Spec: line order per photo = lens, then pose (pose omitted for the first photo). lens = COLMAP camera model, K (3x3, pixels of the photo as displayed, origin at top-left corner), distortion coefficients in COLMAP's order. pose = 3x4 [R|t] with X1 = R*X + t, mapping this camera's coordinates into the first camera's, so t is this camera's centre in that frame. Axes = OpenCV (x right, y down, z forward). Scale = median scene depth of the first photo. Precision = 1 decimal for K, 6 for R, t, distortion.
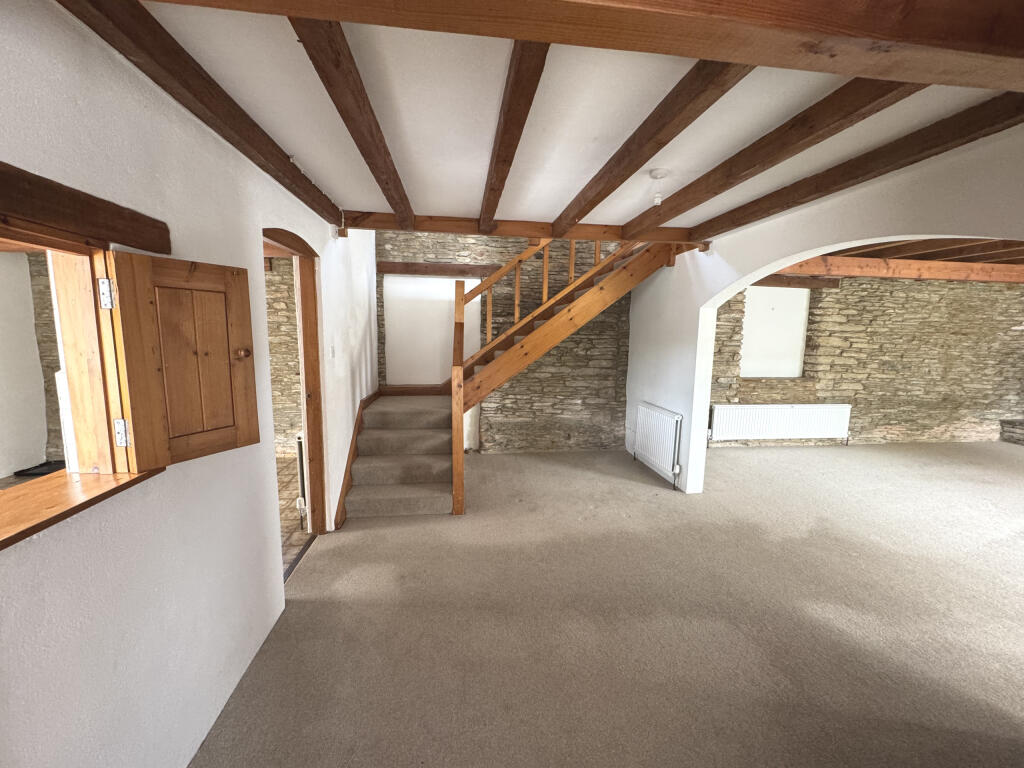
lens RADIAL K [[407.8, 0, 512.0], [0, 407.8, 384.0], [0, 0, 1]] dist [-0.000785, -0.000300]
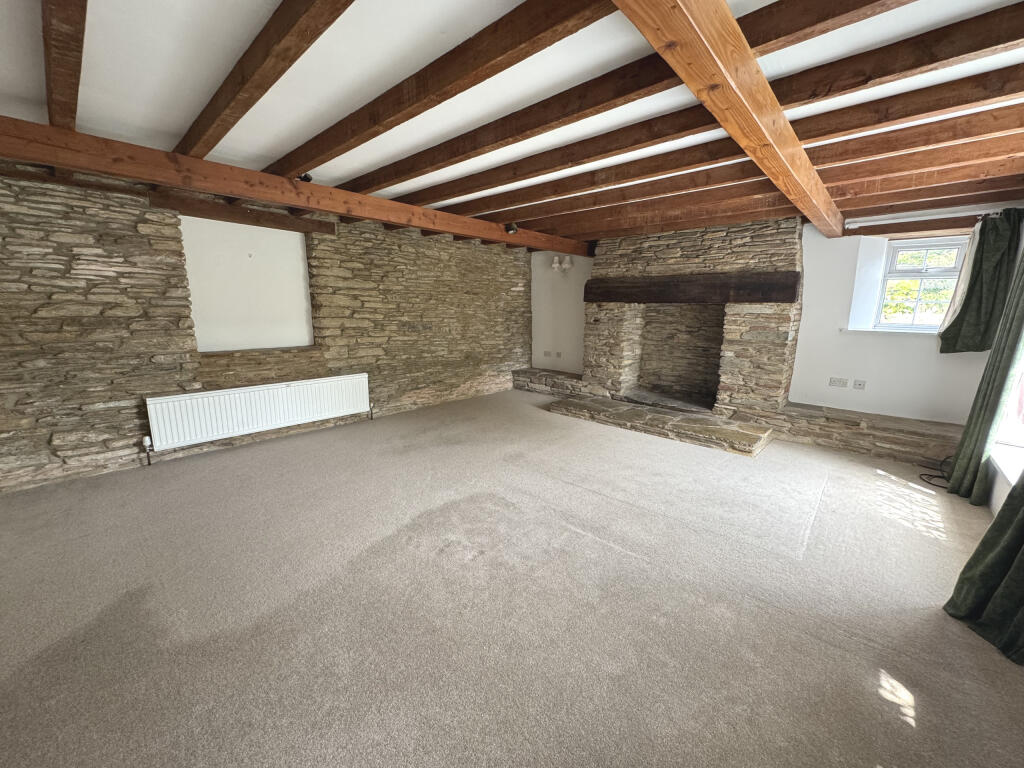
lens RADIAL K [[407.8, 0, 512.0], [0, 407.8, 384.0], [0, 0, 1]] dist [-0.000785, -0.000300]
pose [[0.765050, -0.128843, 0.630949, 0.503109], [0.085656, 0.991434, 0.098595, 0.013532], [-0.638248, -0.021385, 0.769534, 0.126601]]
